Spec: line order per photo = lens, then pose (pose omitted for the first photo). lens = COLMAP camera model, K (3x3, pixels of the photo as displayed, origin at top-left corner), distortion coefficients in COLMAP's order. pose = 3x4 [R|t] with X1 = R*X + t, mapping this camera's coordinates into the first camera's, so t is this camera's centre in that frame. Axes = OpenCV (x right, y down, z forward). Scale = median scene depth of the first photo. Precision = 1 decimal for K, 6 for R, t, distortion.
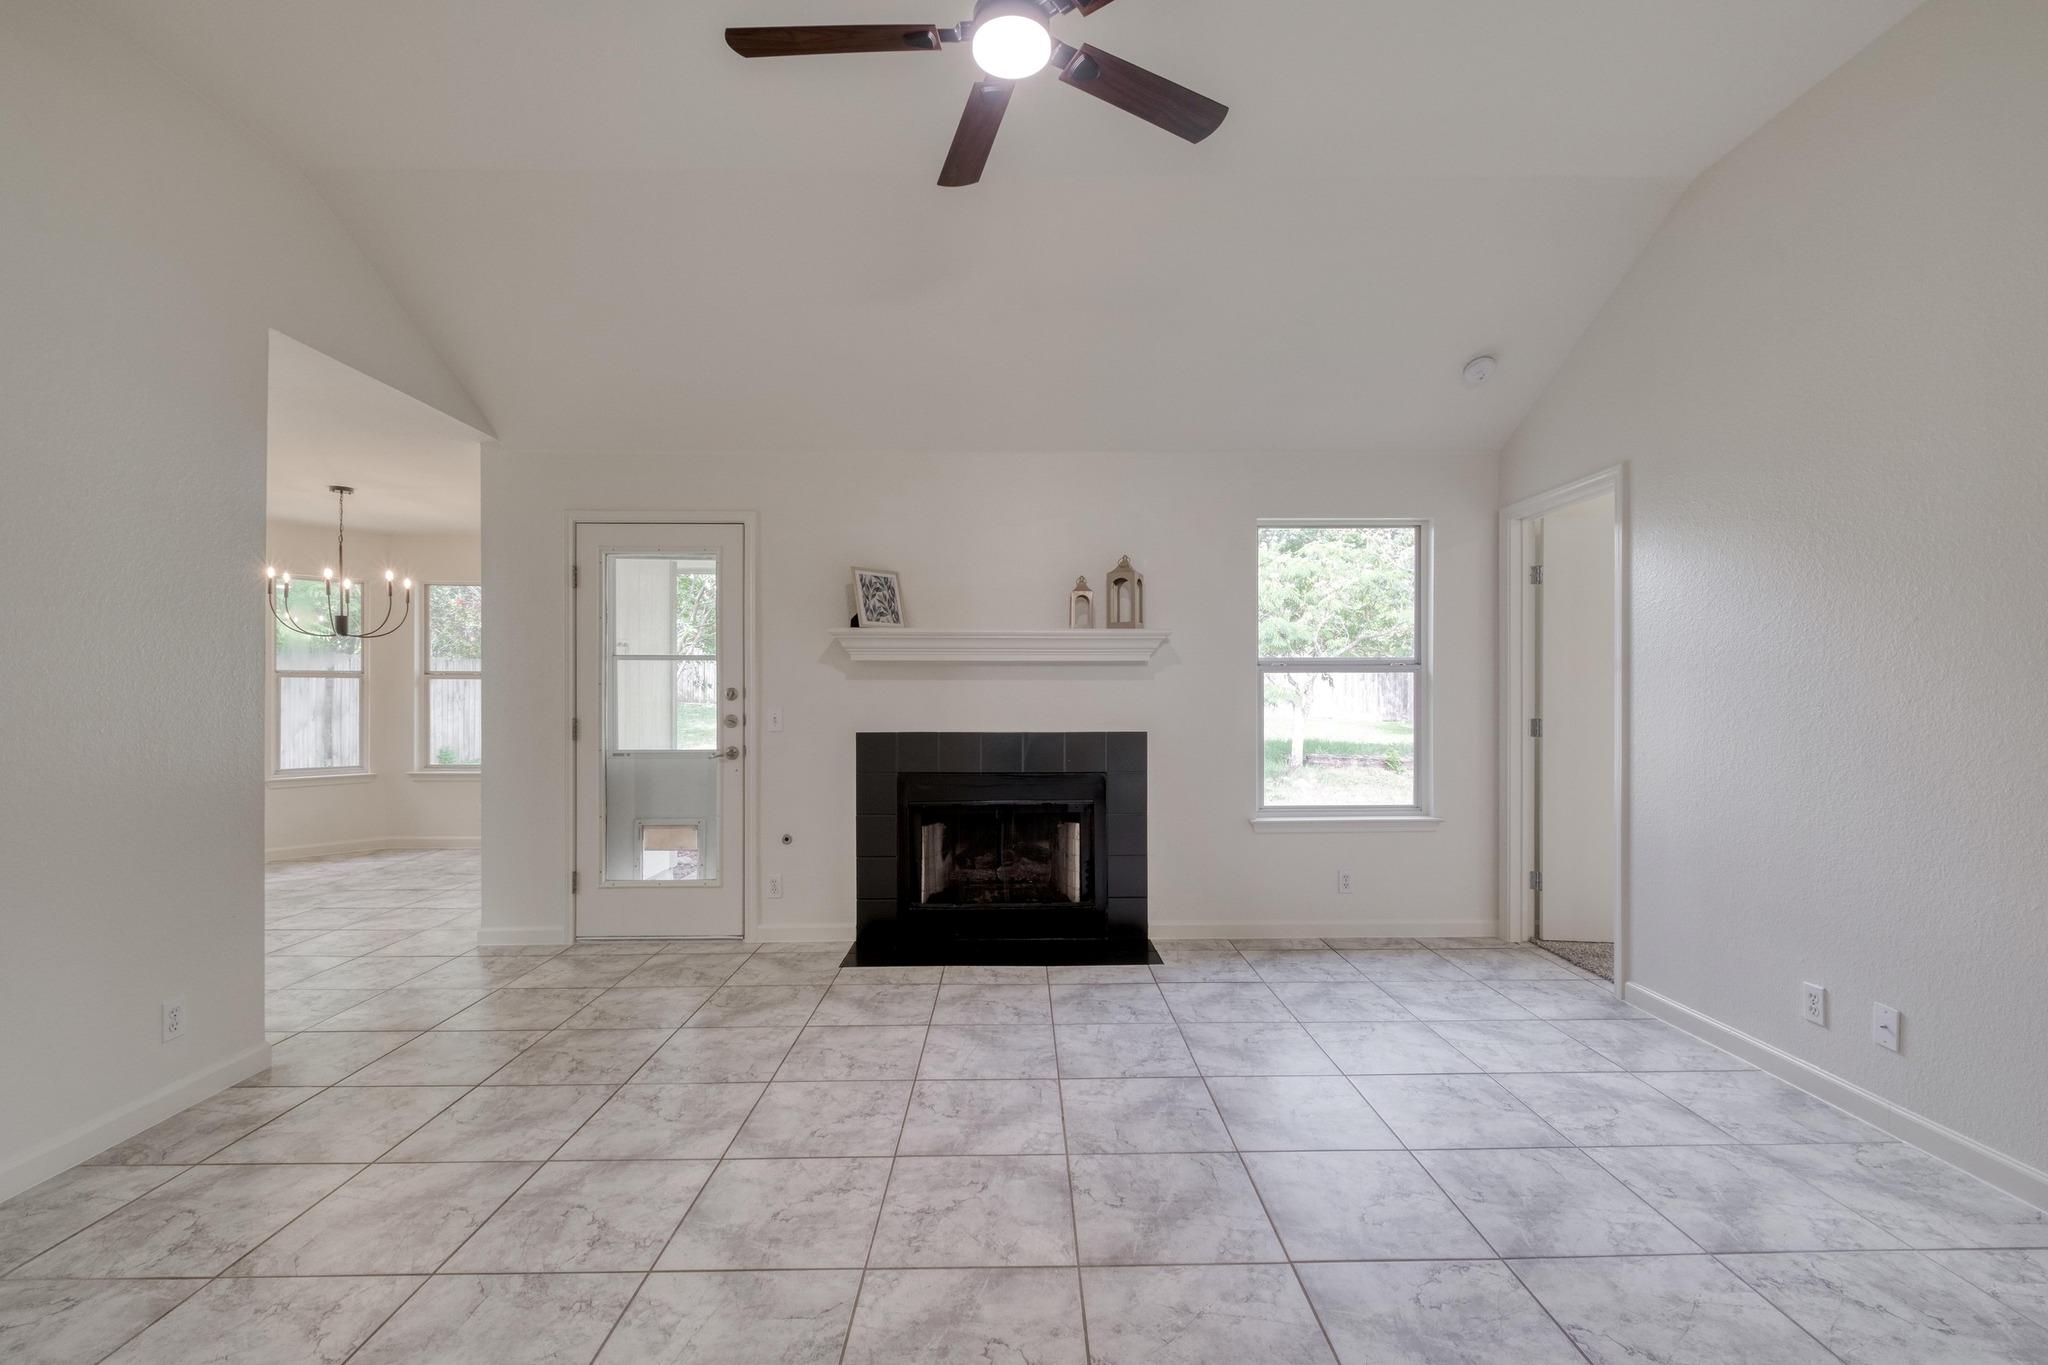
lens RADIAL K [[882.6, 0, 1029.1], [0, 882.6, 688.8], [0, 0, 1]] dist [0.012987, -0.008663]
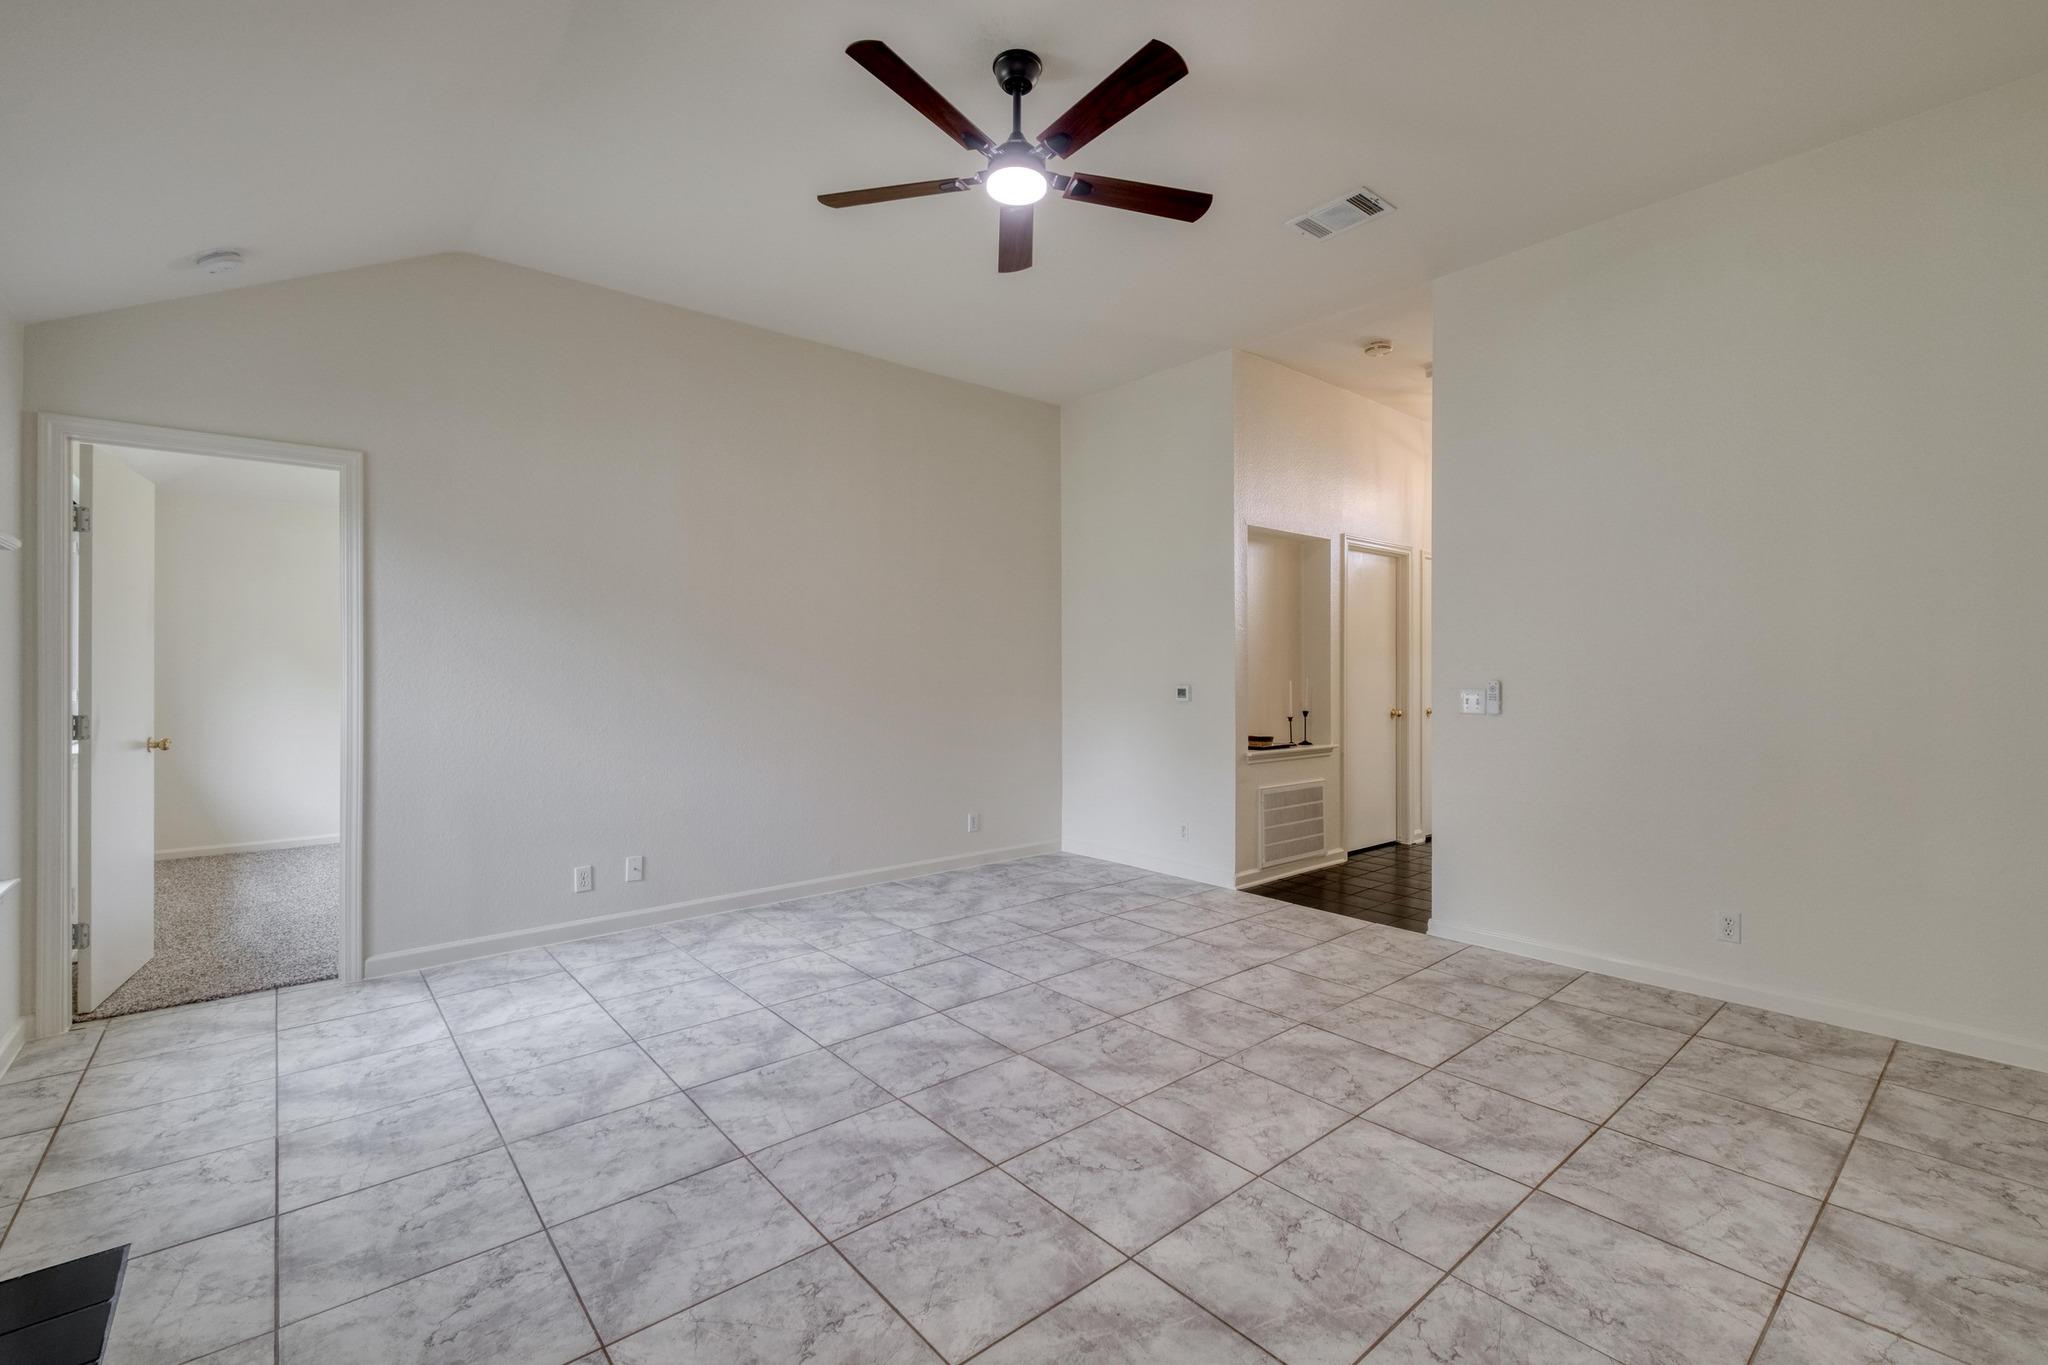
lens RADIAL K [[881.1, 0, 1028.5], [0, 881.1, 674.3], [0, 0, 1]] dist [0.018641, -0.011989]
pose [[-0.636909, 0.004852, 0.770924, -0.545120], [0.003719, 0.999988, -0.003221, 0.004972], [-0.770930, 0.000816, -0.636919, 0.949649]]
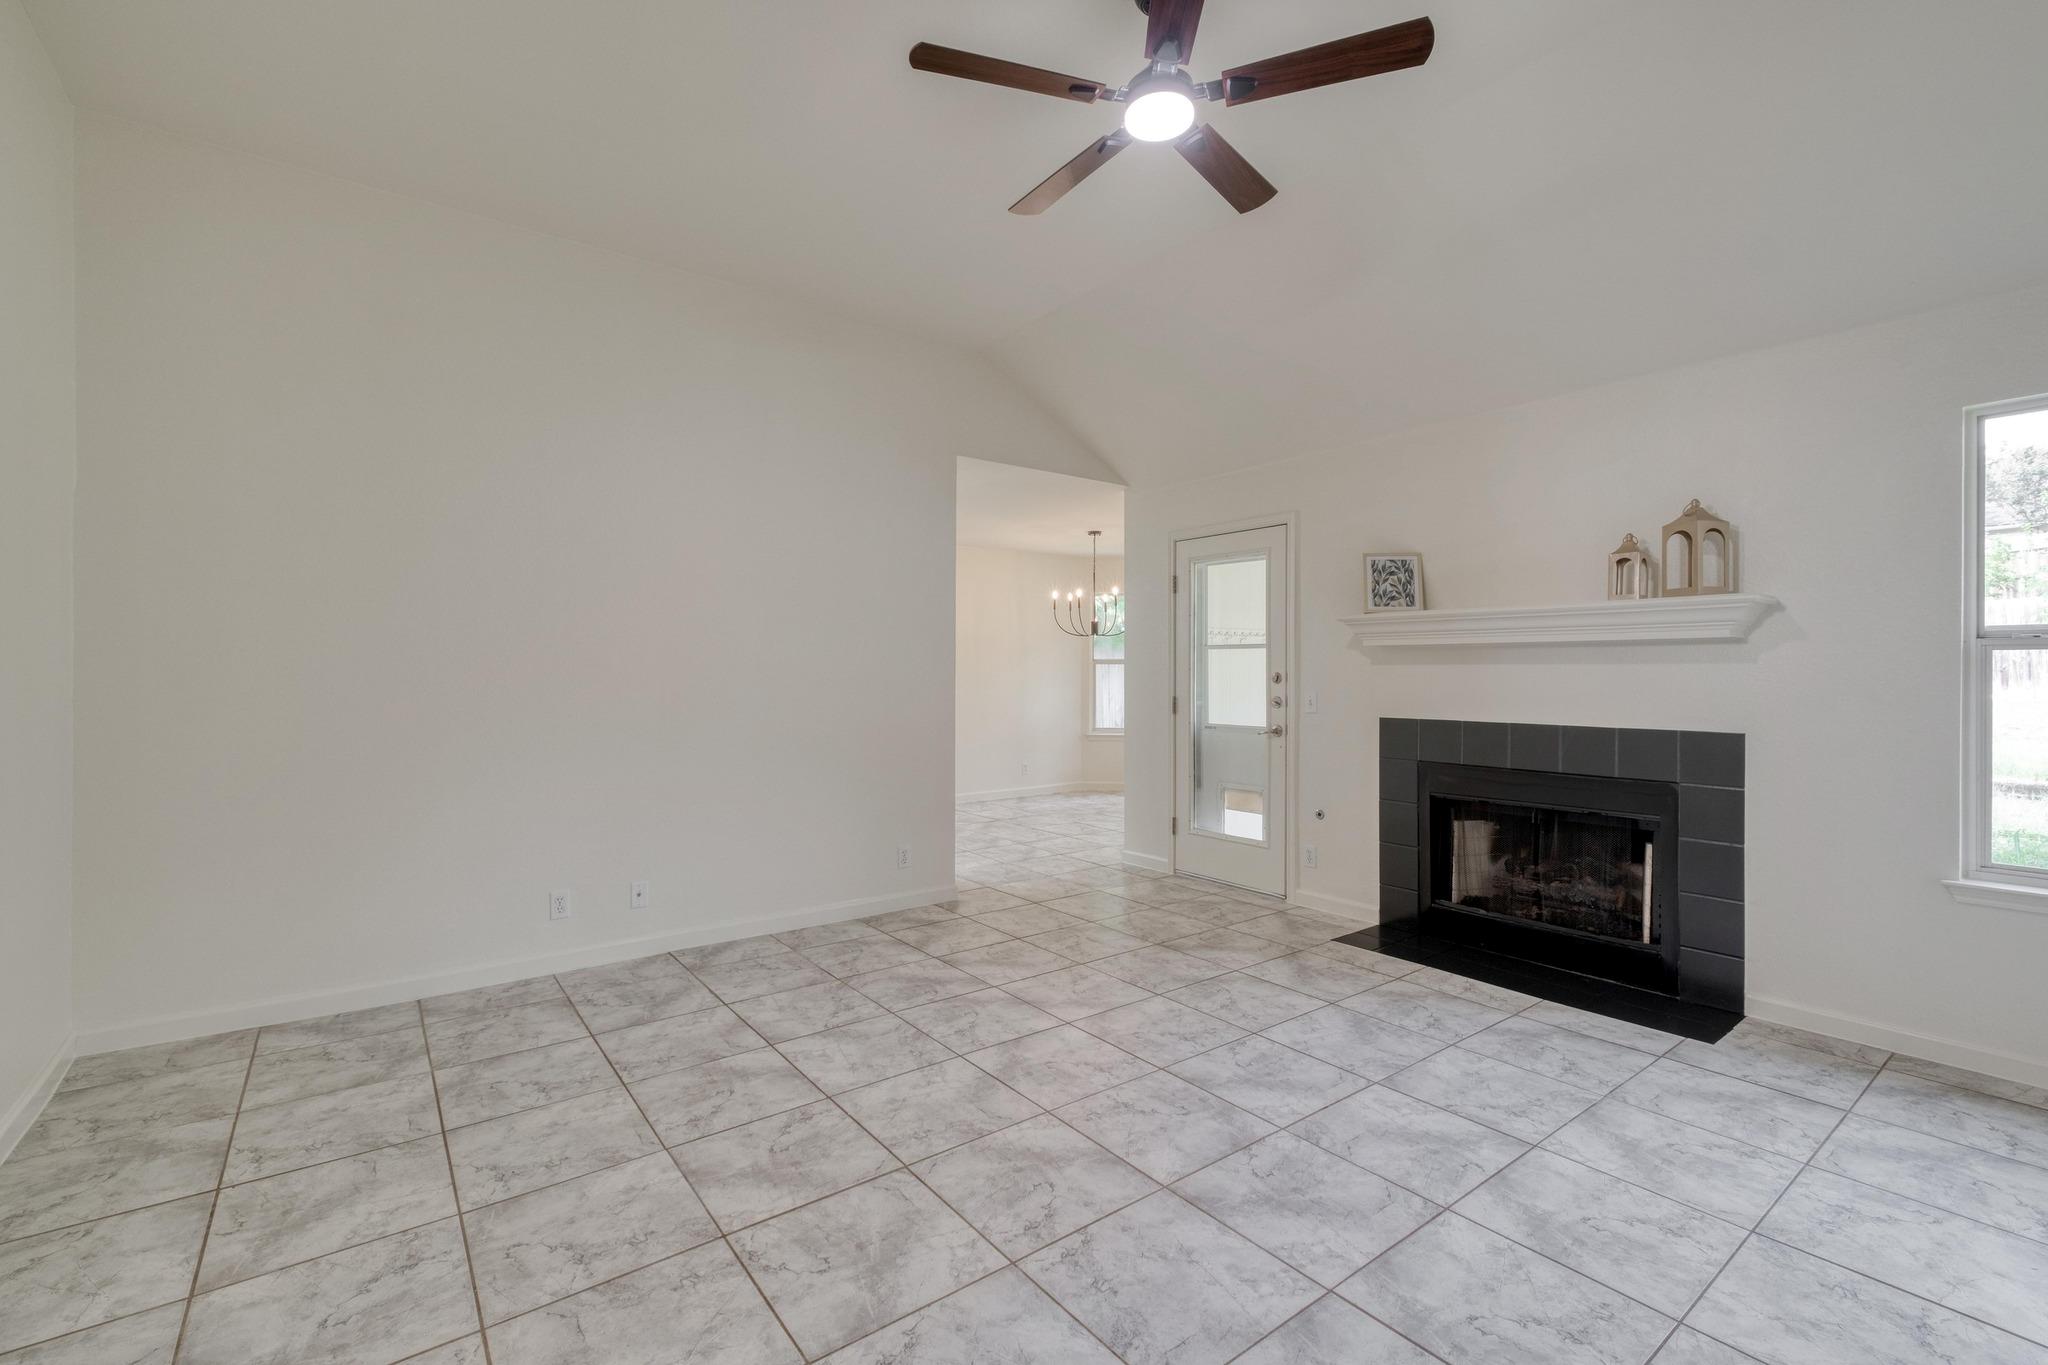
lens RADIAL K [[881.1, 0, 1028.5], [0, 881.1, 674.3], [0, 0, 1]] dist [0.018641, -0.011989]
pose [[0.594233, 0.004098, -0.804283, 0.419019], [-0.001443, 0.999991, 0.004030, -0.003164], [0.804292, -0.001234, 0.594233, 0.092339]]
